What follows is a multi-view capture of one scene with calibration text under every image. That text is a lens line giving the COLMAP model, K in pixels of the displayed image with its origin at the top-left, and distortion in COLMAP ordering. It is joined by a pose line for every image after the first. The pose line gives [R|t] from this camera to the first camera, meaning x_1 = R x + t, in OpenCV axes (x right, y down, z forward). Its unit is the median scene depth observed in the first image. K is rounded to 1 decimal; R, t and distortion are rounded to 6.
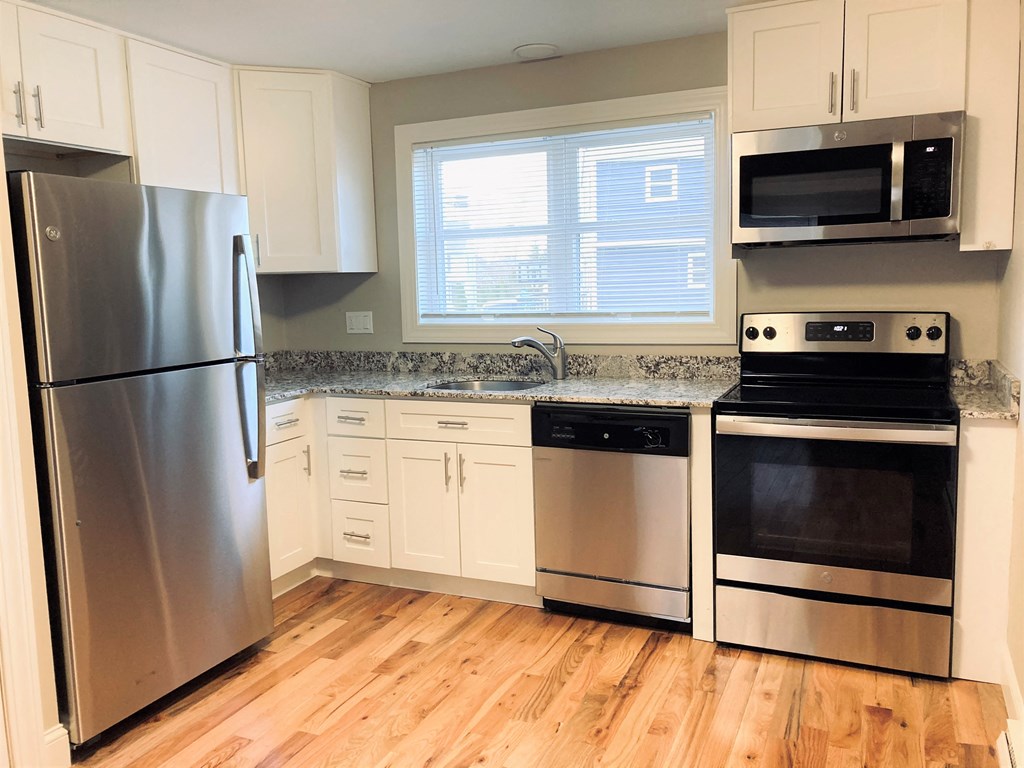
lens RADIAL K [[830.2, 0, 512.0], [0, 830.2, 384.0], [0, 0, 1]] dist [-0.003863, -0.003942]
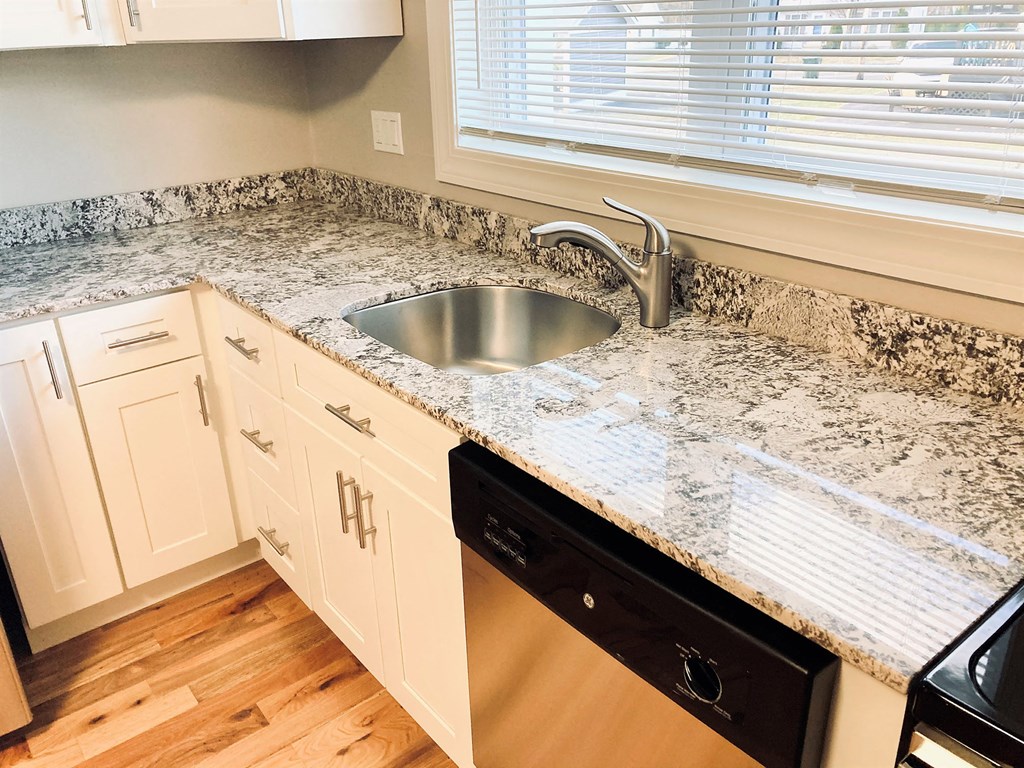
lens RADIAL K [[830.2, 0, 512.0], [0, 830.2, 384.0], [0, 0, 1]] dist [-0.003863, -0.003942]
pose [[0.887249, 0.188401, -0.421063, 0.168174], [-0.054355, 0.949134, 0.310146, -0.099170], [0.458077, -0.252290, 0.852358, 0.571416]]
